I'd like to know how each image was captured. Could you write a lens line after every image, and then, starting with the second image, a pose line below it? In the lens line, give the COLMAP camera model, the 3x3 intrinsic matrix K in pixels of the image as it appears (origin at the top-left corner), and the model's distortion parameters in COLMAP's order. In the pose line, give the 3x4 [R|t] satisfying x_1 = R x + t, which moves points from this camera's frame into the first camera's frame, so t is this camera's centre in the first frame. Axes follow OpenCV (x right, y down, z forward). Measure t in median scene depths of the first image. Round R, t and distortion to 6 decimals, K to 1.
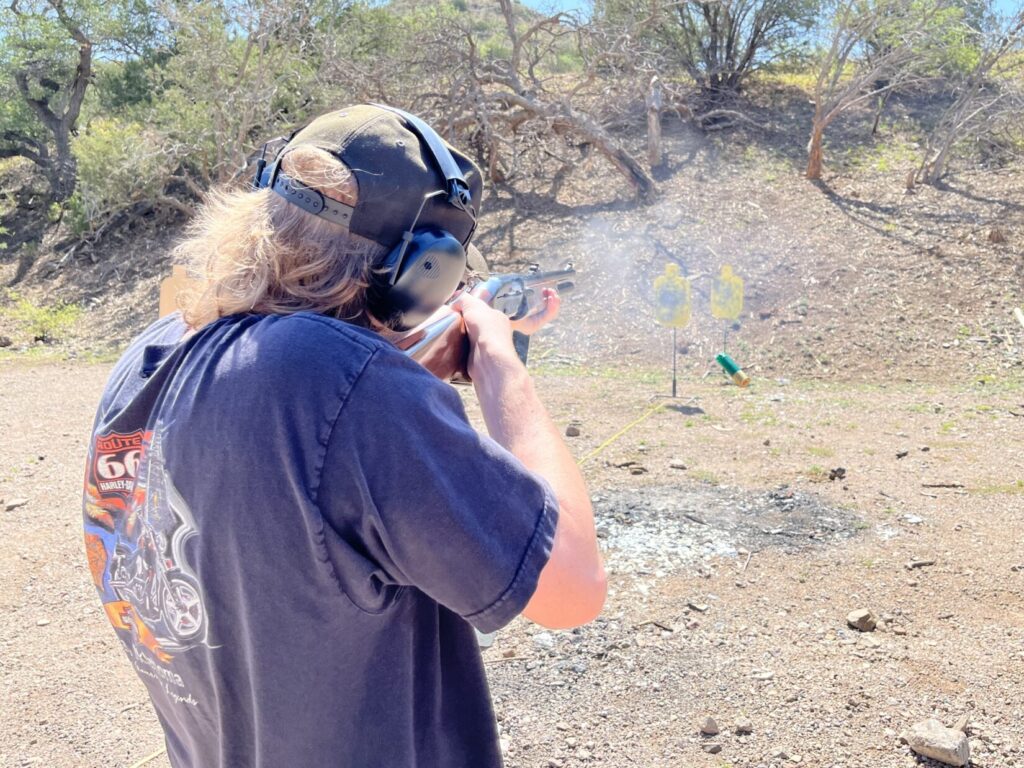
lens RADIAL K [[878.7, 0, 582.5], [0, 878.7, 346.6], [0, 0, 1]] dist [0.048938, -0.086884]
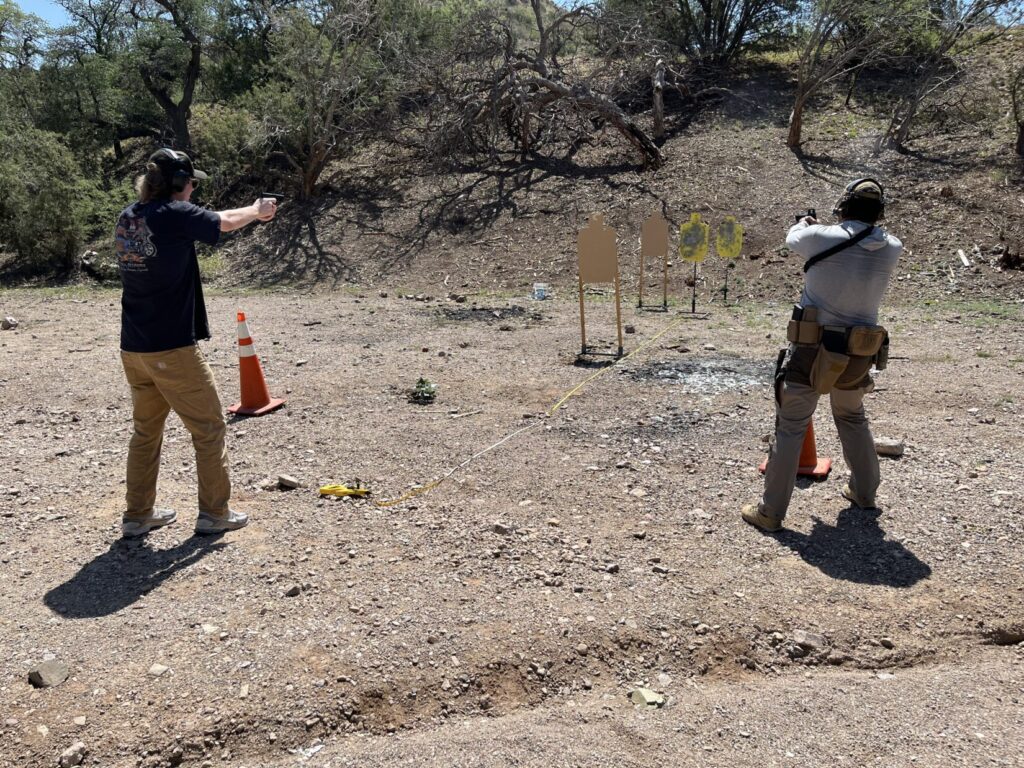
lens RADIAL K [[760.7, 0, 509.8], [0, 760.7, 380.5], [0, 0, 1]] dist [0.021492, -0.006332]
pose [[0.996967, 0.008983, -0.077307, -0.041377], [-0.000629, 0.994214, 0.107418, 0.016543], [0.077825, -0.107044, 0.991204, -0.099847]]
